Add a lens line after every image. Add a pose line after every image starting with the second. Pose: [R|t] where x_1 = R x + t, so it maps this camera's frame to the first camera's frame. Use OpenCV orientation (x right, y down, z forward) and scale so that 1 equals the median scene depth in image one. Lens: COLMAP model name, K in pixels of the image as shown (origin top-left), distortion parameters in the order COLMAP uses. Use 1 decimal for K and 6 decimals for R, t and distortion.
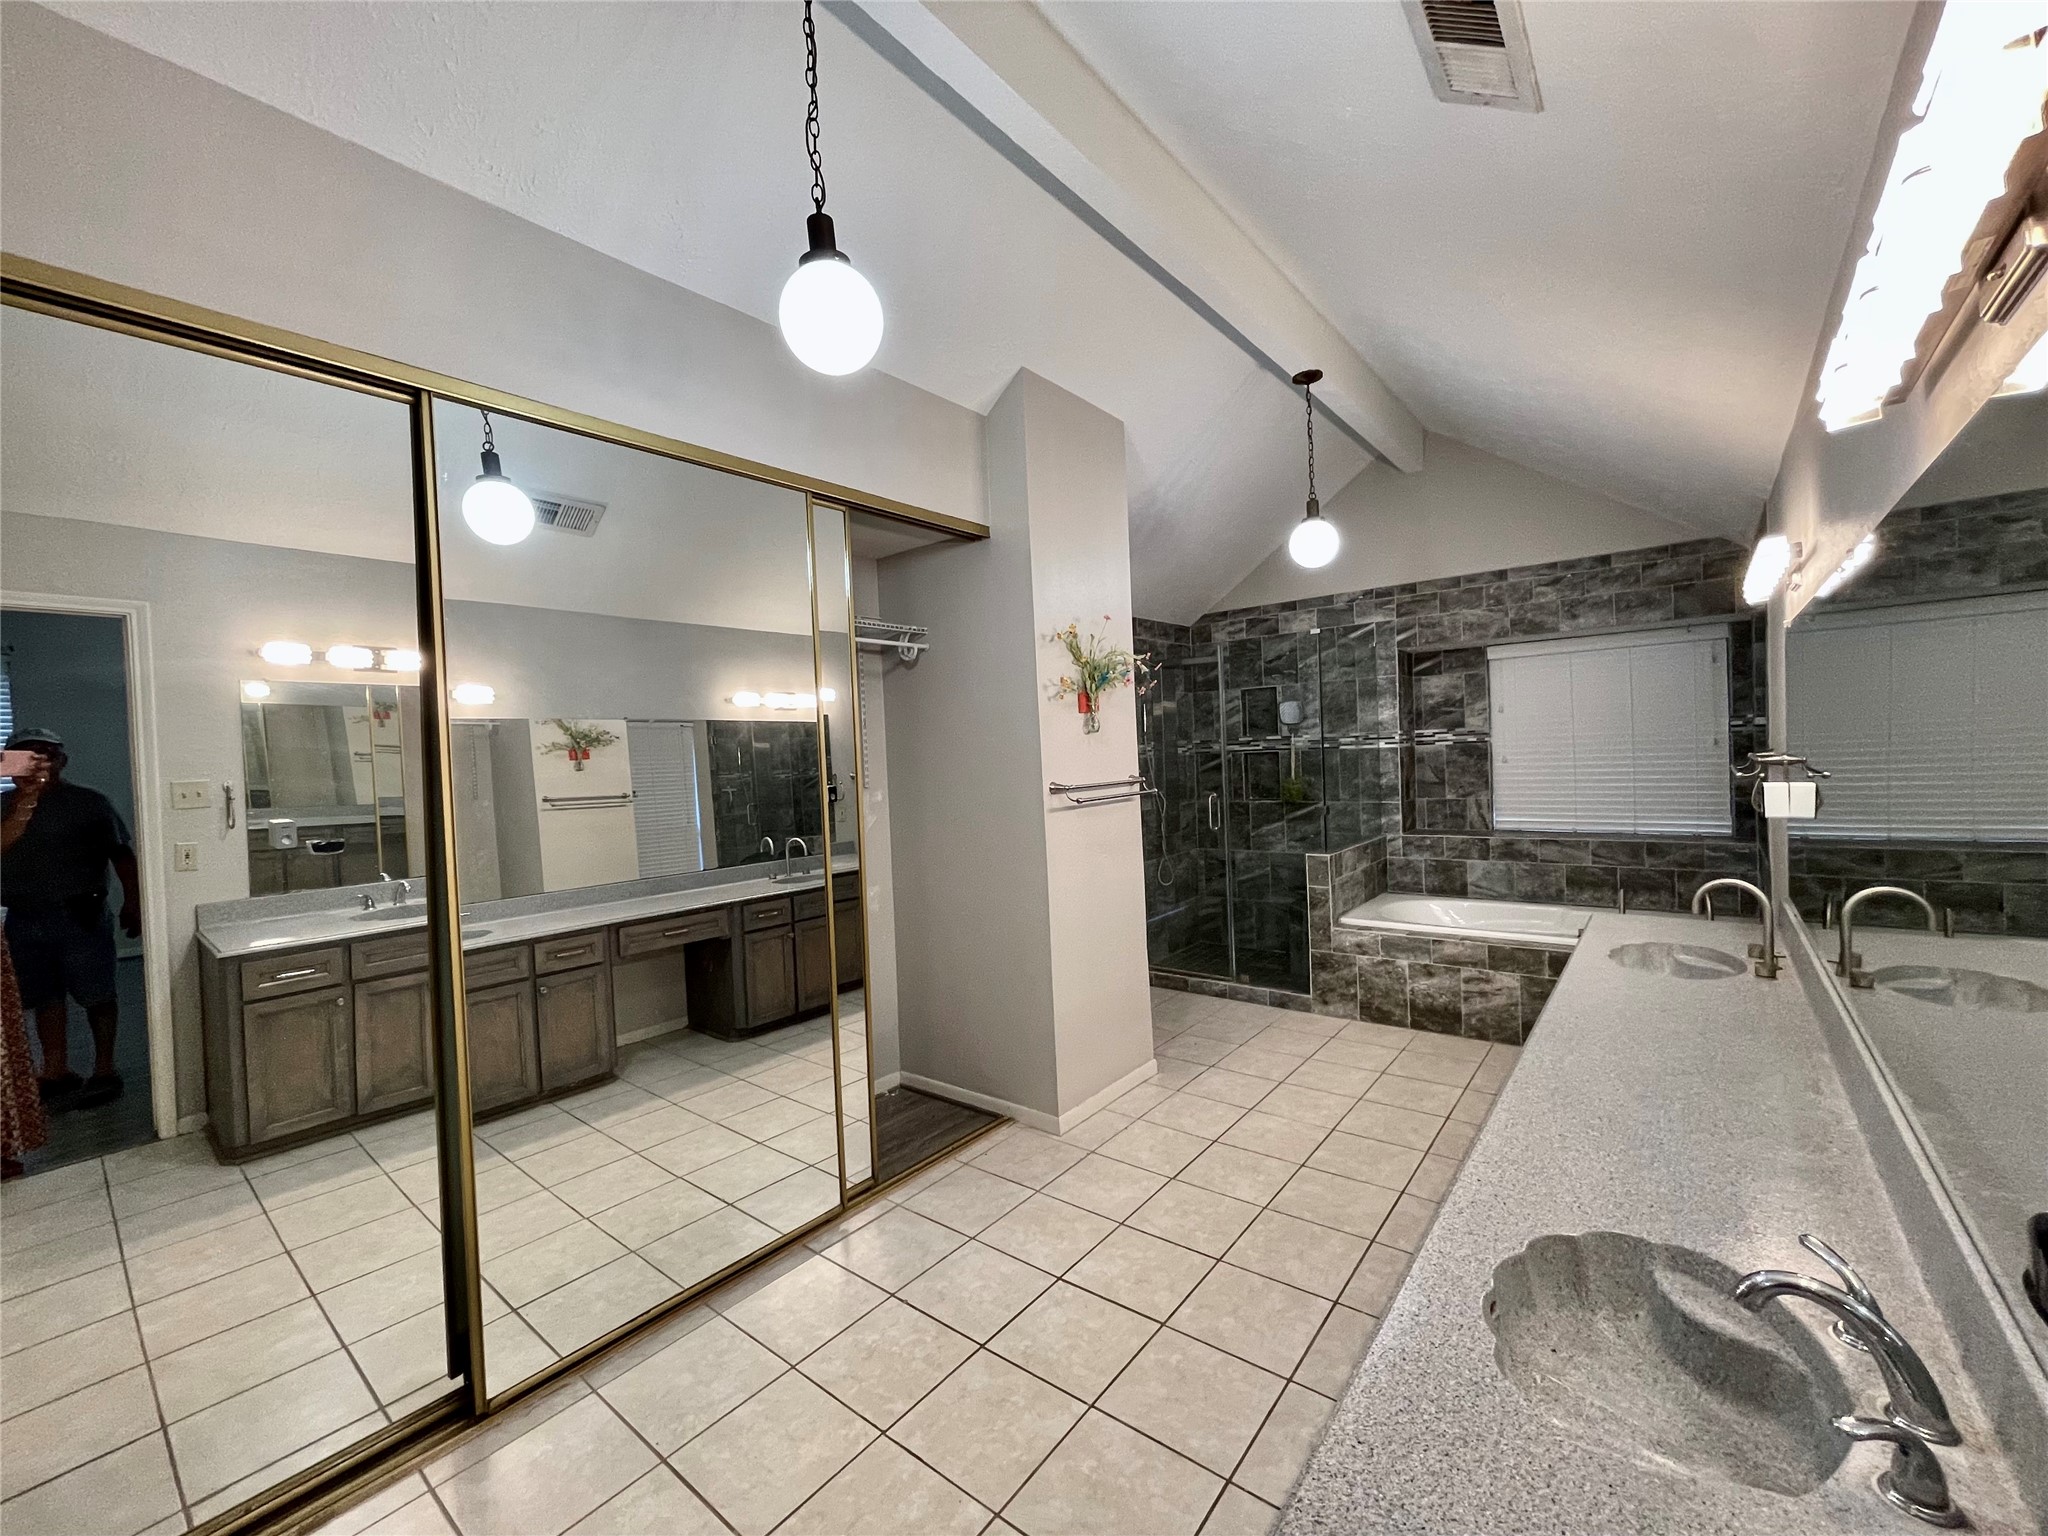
lens RADIAL K [[827.3, 0, 1021.0], [0, 827.3, 771.6], [0, 0, 1]] dist [-0.002723, 0.000069]
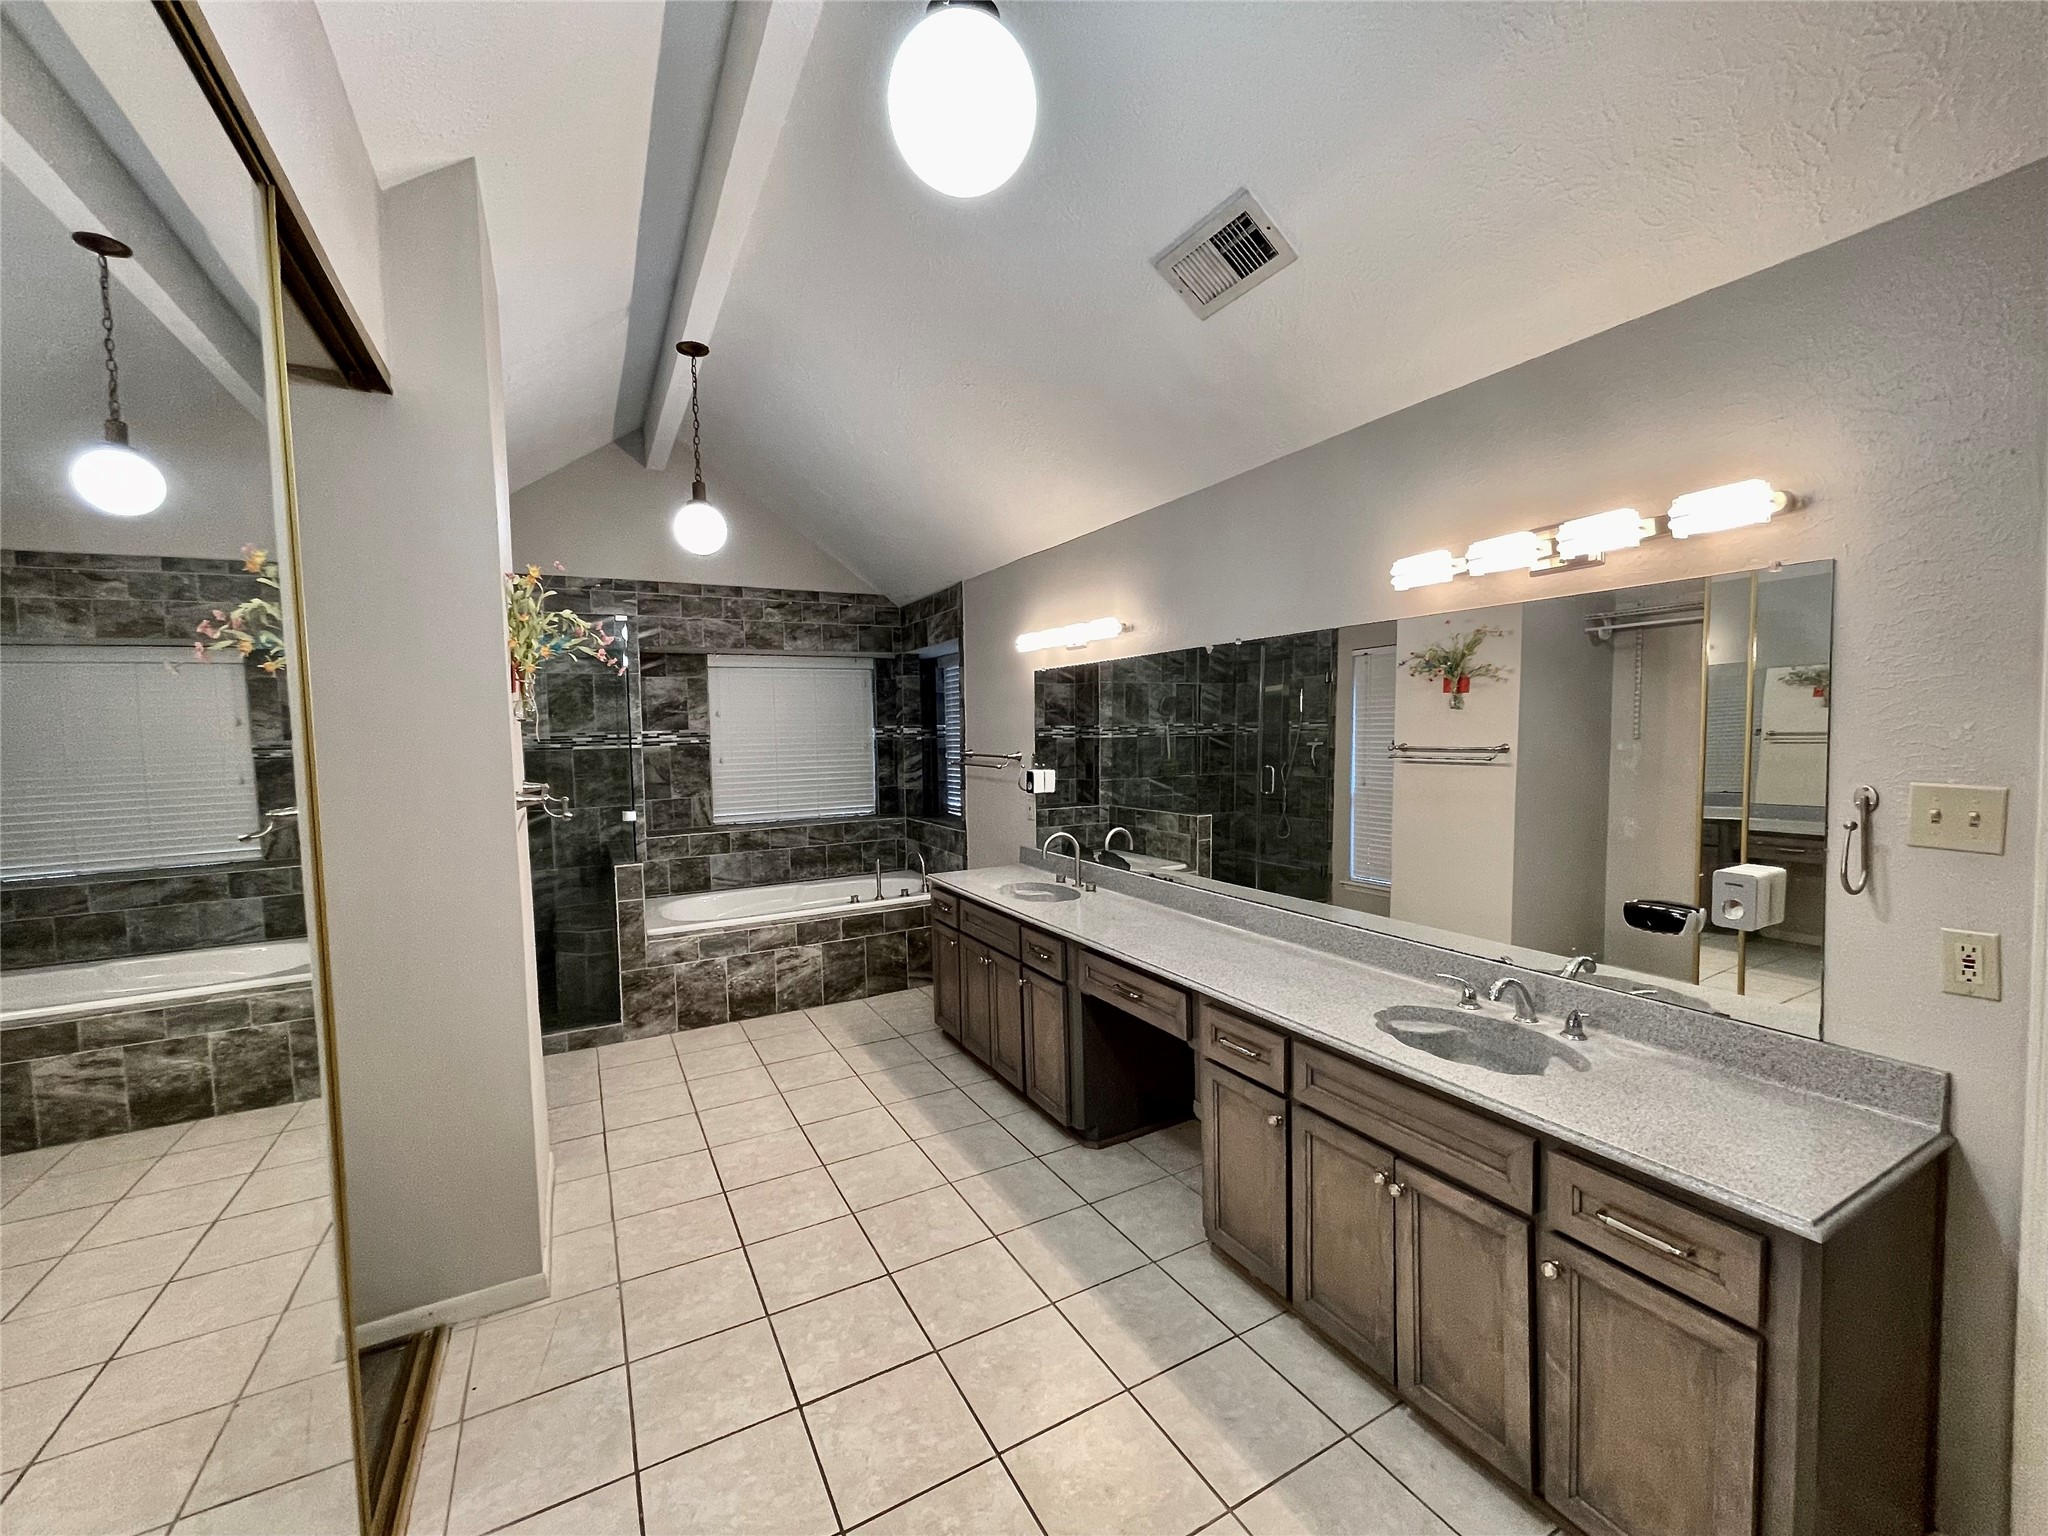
lens RADIAL K [[827.3, 0, 1016.7], [0, 827.3, 768.6], [0, 0, 1]] dist [-0.002723, 0.000069]
pose [[0.390275, -0.014661, 0.920582, -0.303390], [0.024281, 0.999689, 0.005627, 0.000118], [-0.920378, 0.020157, 0.390510, 0.248375]]
